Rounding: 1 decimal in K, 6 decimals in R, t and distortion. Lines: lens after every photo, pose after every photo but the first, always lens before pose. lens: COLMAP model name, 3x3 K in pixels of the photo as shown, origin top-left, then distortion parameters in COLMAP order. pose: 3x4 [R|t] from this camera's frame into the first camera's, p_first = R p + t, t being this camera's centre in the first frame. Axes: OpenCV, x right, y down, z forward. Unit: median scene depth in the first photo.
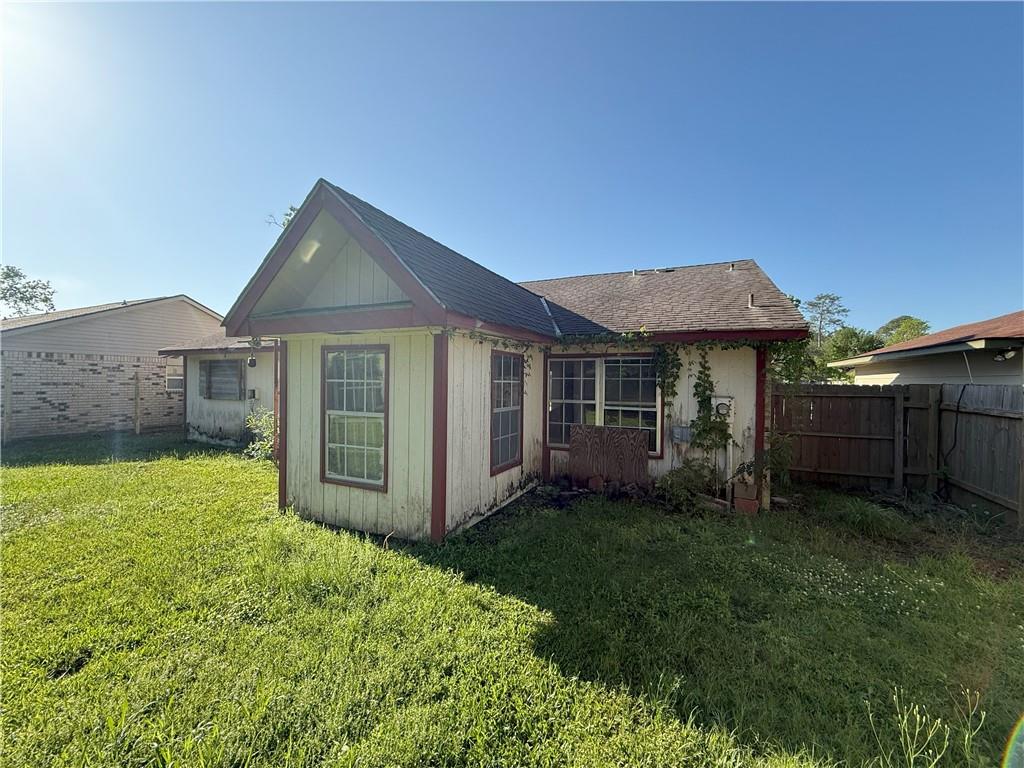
lens RADIAL K [[410.6, 0, 510.0], [0, 410.6, 383.8], [0, 0, 1]] dist [0.003706, 0.000958]
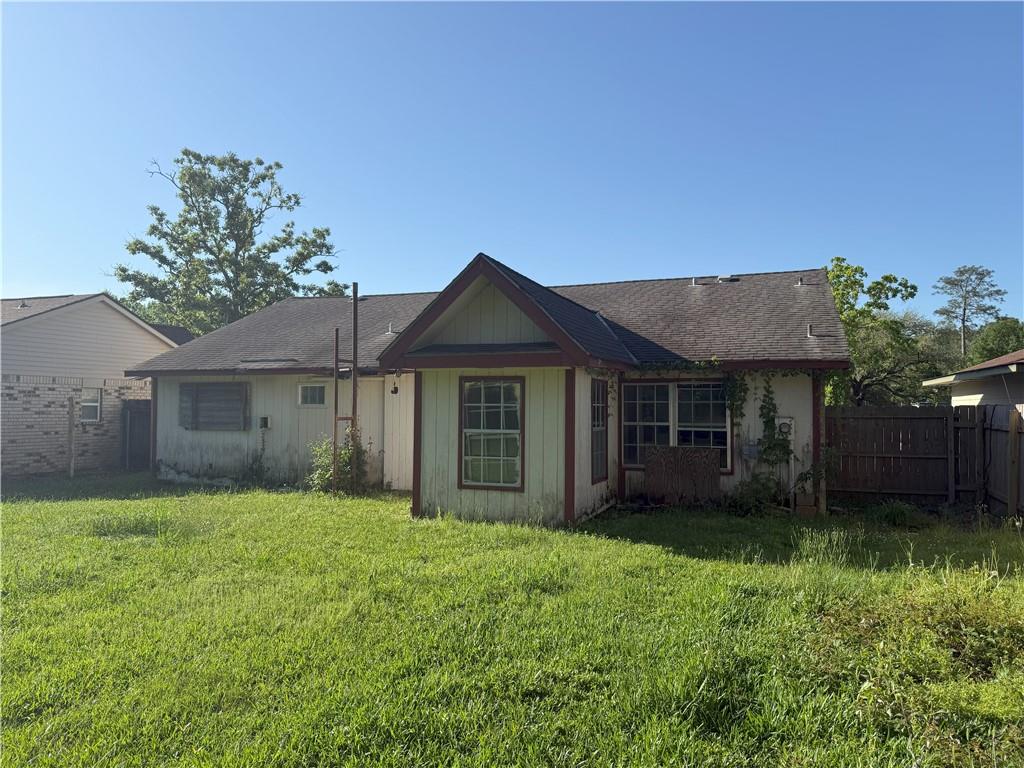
lens RADIAL K [[712.4, 0, 505.2], [0, 712.4, 388.4], [0, 0, 1]] dist [0.059987, -0.028029]
pose [[0.997666, -0.005141, 0.068084, -0.341218], [0.007326, 0.999465, -0.031872, 0.008538], [-0.067884, 0.032296, 0.997170, -0.819255]]
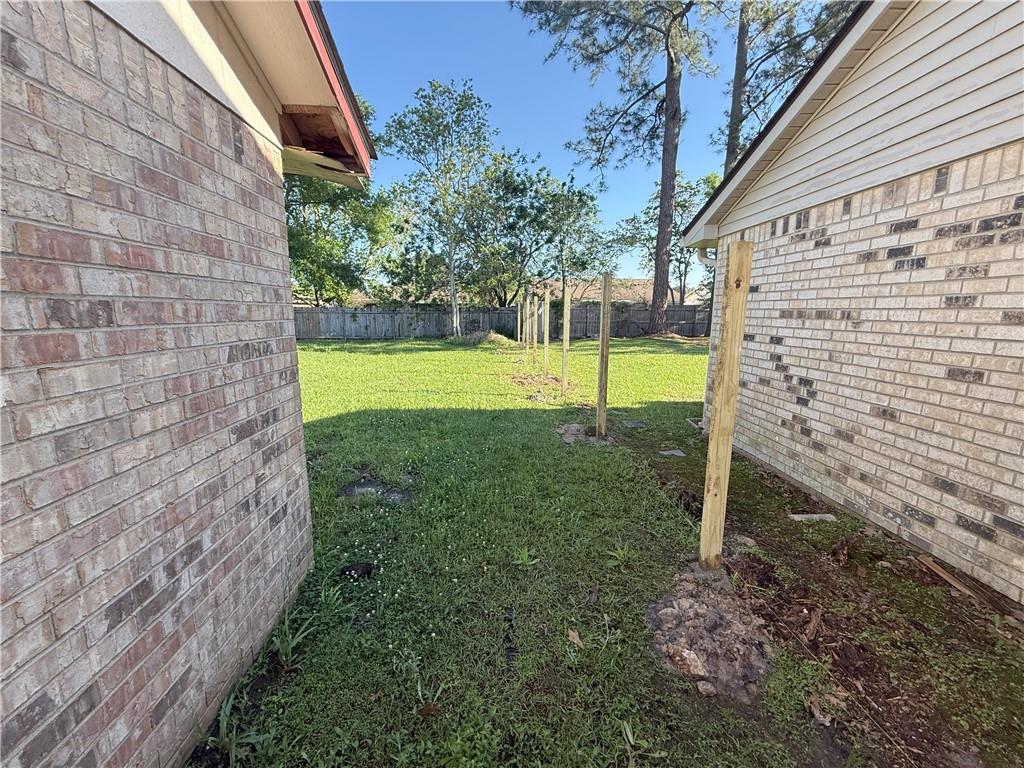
lens RADIAL K [[410.6, 0, 511.9], [0, 410.6, 380.9], [0, 0, 1]] dist [0.003706, 0.000958]
pose [[-0.888905, 0.073134, -0.452216, -1.397152], [-0.006645, 0.985011, 0.172361, -0.003851], [0.458043, 0.156217, -0.875096, 2.145382]]
